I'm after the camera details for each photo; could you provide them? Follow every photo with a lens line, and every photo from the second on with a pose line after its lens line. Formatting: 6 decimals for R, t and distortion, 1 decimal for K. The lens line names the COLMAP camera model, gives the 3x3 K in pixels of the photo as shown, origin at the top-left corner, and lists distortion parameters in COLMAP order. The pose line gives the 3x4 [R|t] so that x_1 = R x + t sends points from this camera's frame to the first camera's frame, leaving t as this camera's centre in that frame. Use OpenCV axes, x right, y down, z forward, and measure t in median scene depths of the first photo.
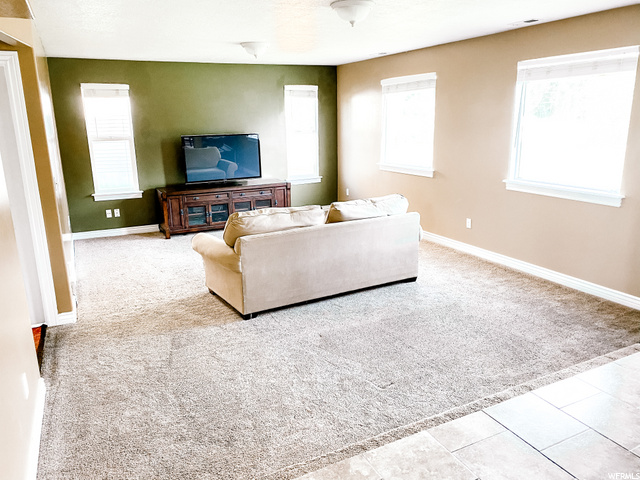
lens RADIAL K [[484.5, 0, 320.6], [0, 484.5, 243.2], [0, 0, 1]] dist [0.099362, -0.114488]
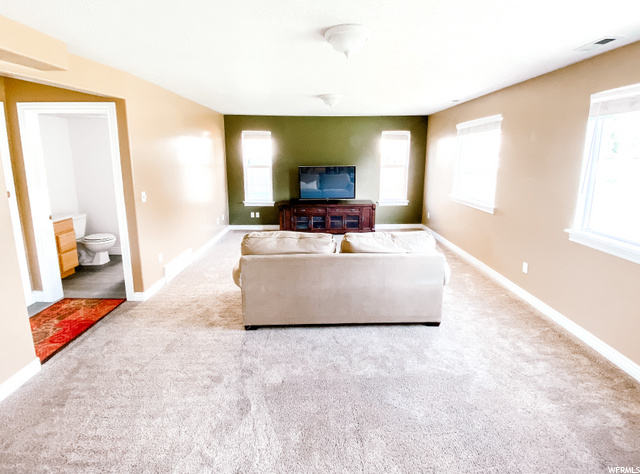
lens RADIAL K [[311.9, 0, 301.8], [0, 311.9, 209.9], [0, 0, 1]] dist [-0.002190, -0.000983]
pose [[0.901483, 0.094771, -0.422312, 0.122254], [-0.128238, 0.990406, -0.051484, -0.048626], [0.413381, 0.100569, 0.904987, 0.204033]]
